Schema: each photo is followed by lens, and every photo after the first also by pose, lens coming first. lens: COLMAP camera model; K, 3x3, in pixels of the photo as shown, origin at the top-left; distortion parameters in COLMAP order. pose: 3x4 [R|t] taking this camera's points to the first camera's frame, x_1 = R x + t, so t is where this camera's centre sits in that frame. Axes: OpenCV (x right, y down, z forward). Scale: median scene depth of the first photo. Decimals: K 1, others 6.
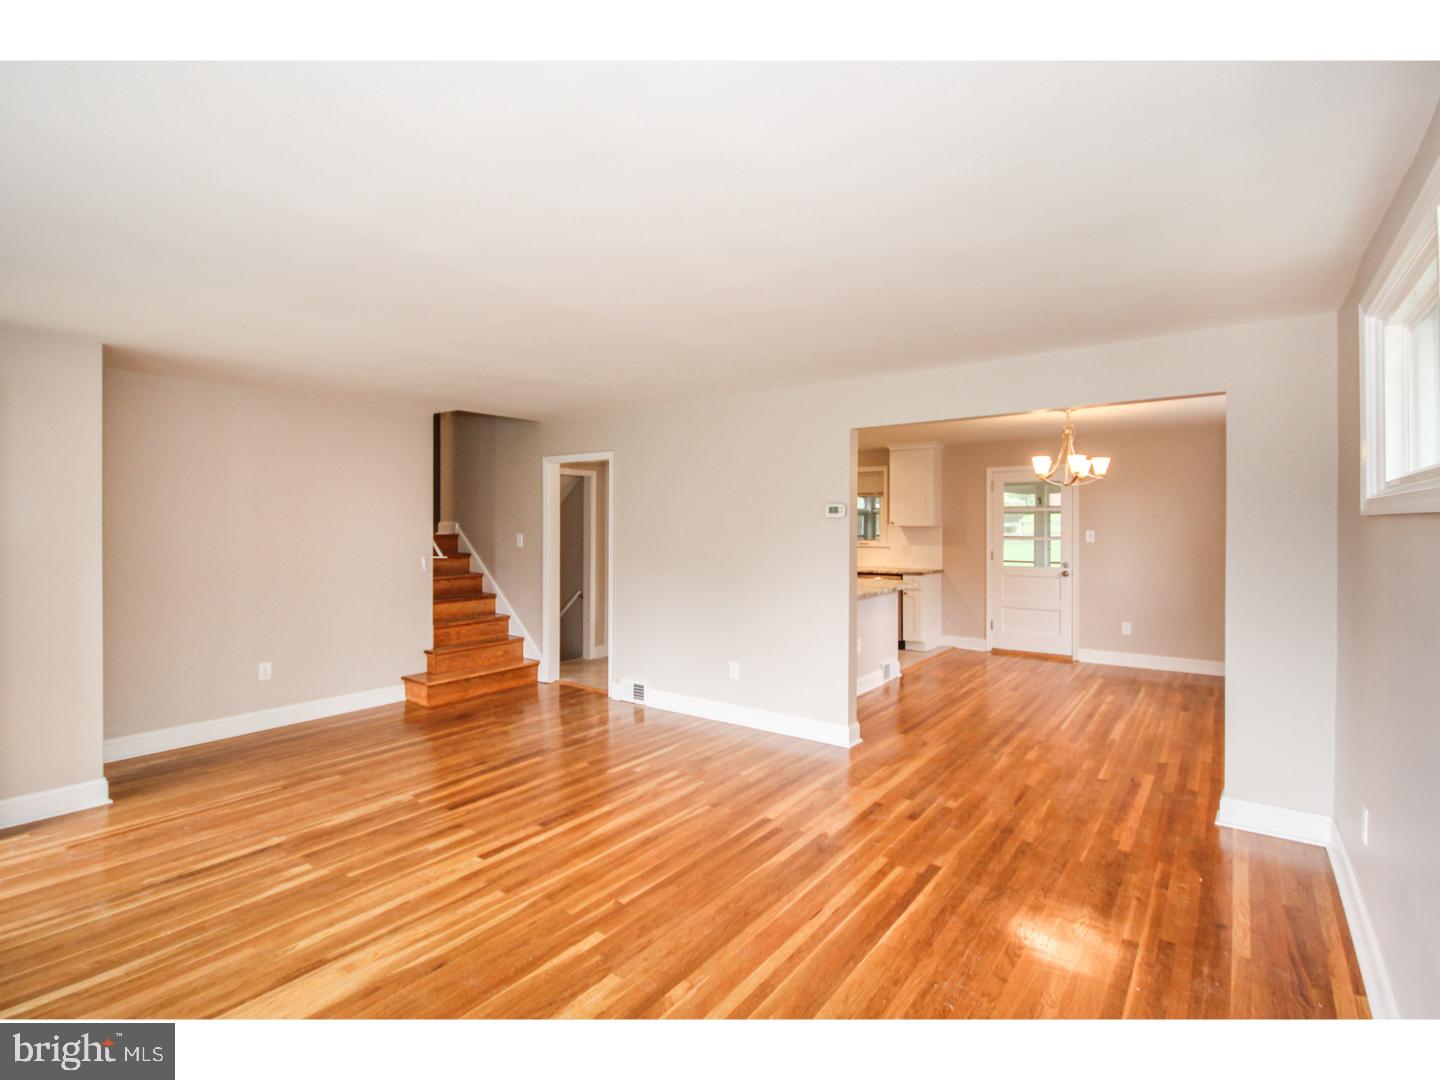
lens RADIAL K [[668.1, 0, 710.8], [0, 668.1, 536.5], [0, 0, 1]] dist [-0.002212, -0.000022]
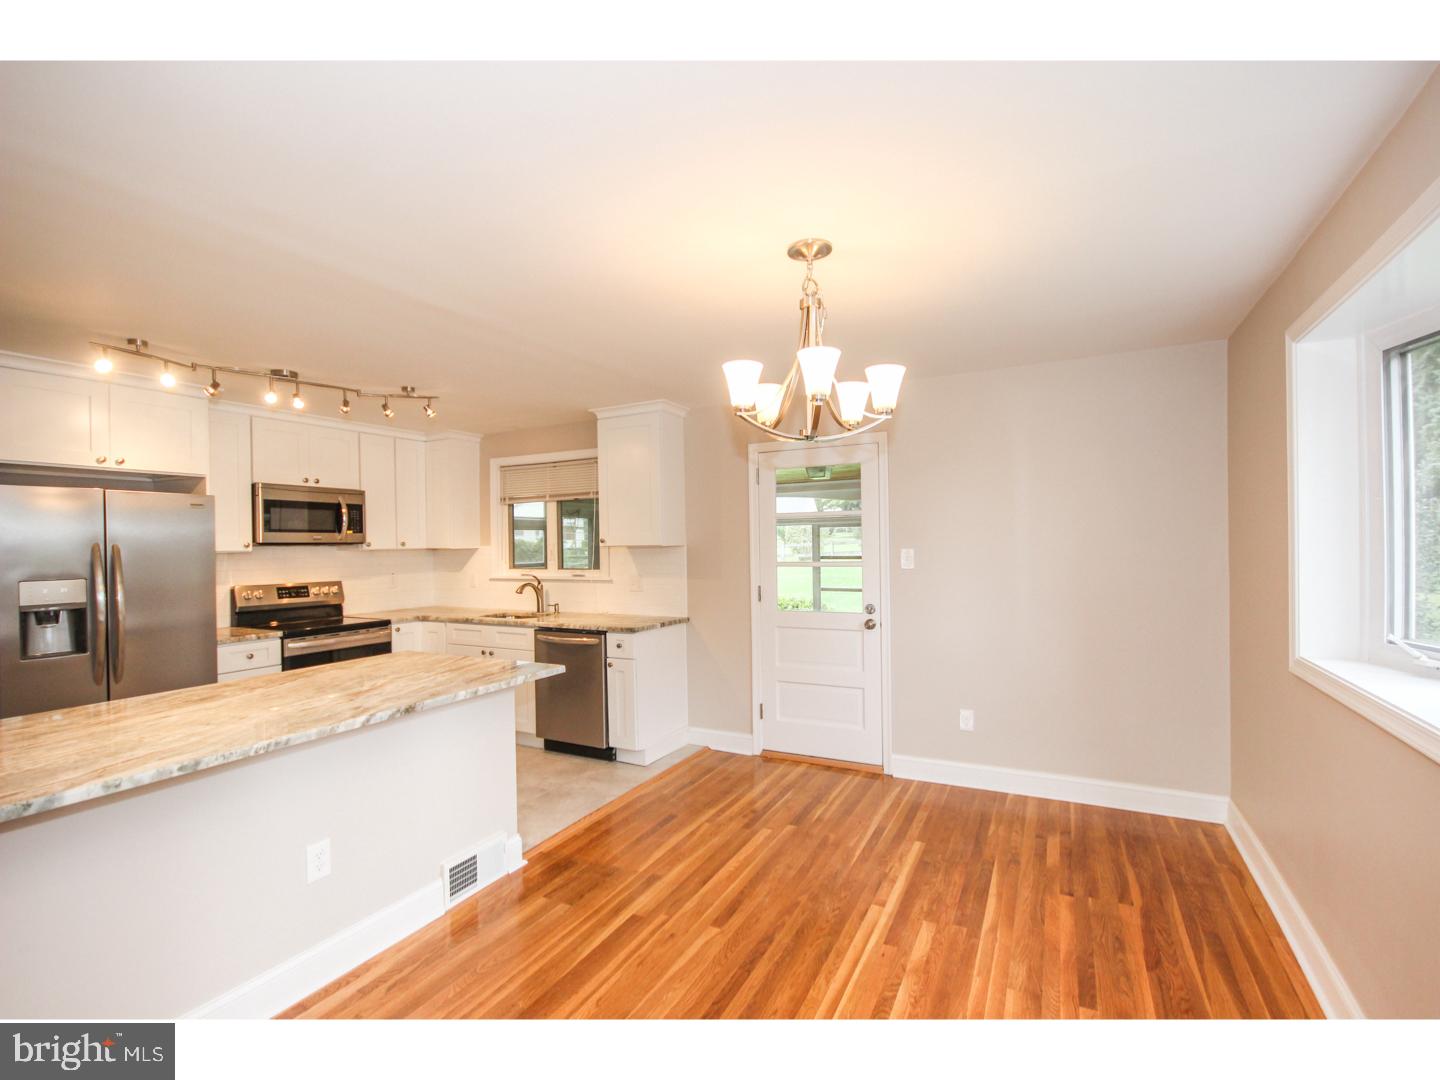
lens RADIAL K [[668.1, 0, 717.5], [0, 668.1, 547.7], [0, 0, 1]] dist [-0.002212, -0.000022]
pose [[0.983964, -0.014690, 0.177760, 0.281967], [0.017525, 0.999743, -0.014391, -0.004118], [-0.177503, 0.017275, 0.983969, 0.426656]]
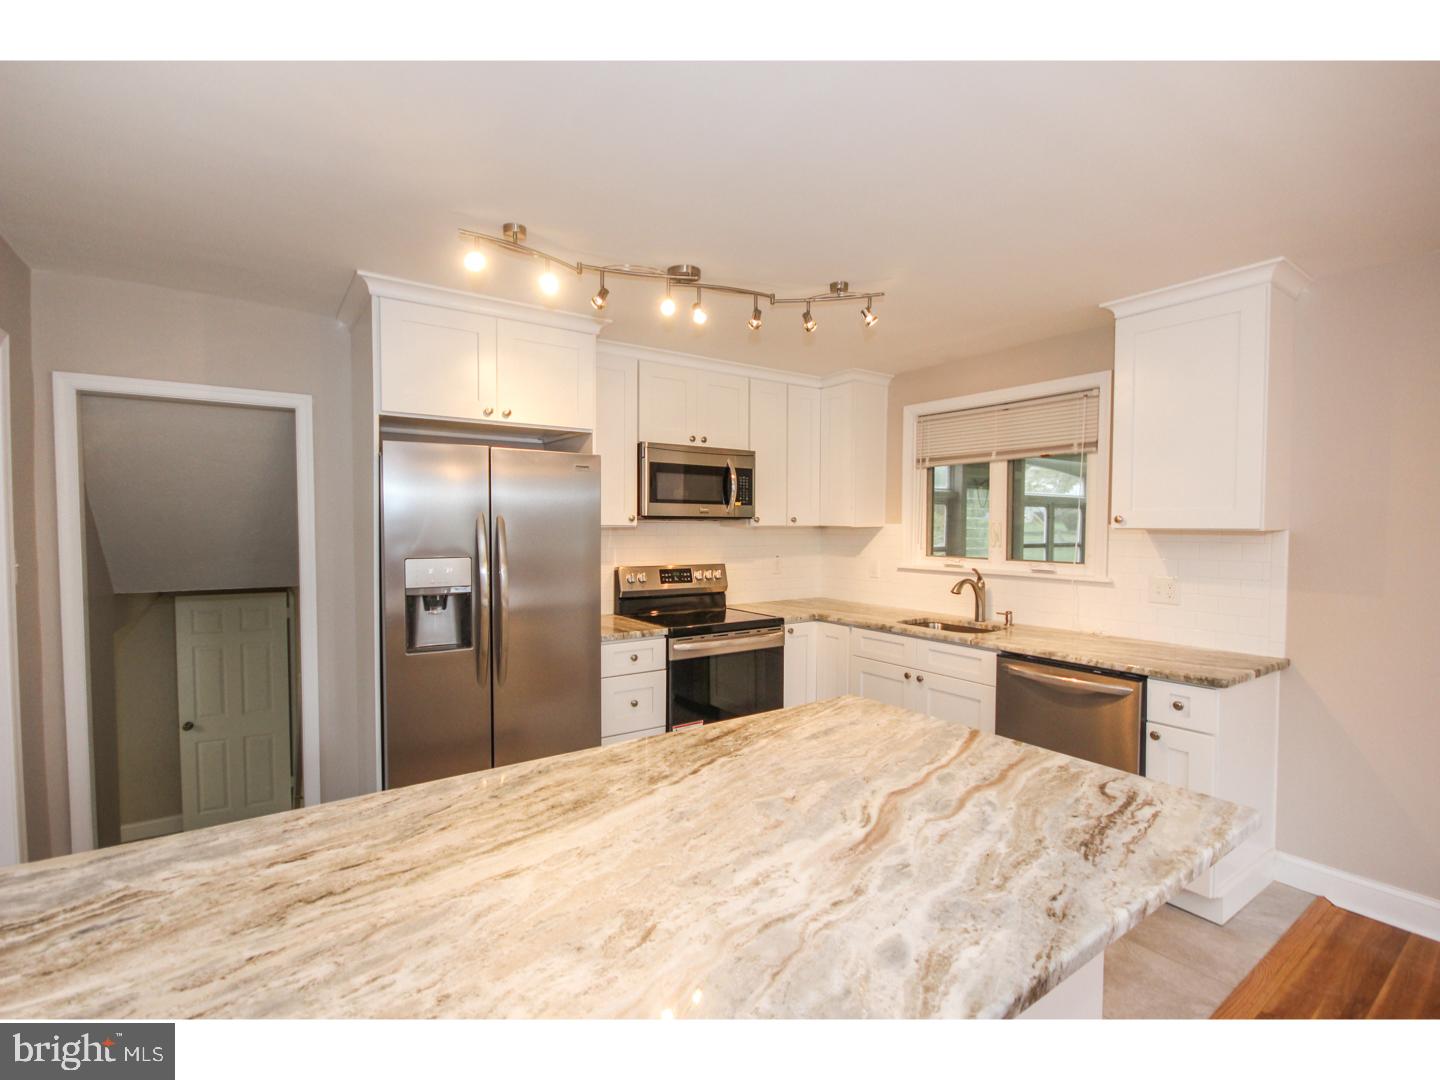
lens RADIAL K [[668.1, 0, 711.6], [0, 668.1, 546.5], [0, 0, 1]] dist [-0.002212, -0.000022]
pose [[0.954830, 0.013648, -0.296839, 0.179617], [-0.009712, 0.999844, 0.014730, -0.009410], [0.296994, -0.011181, 0.954814, 0.629963]]
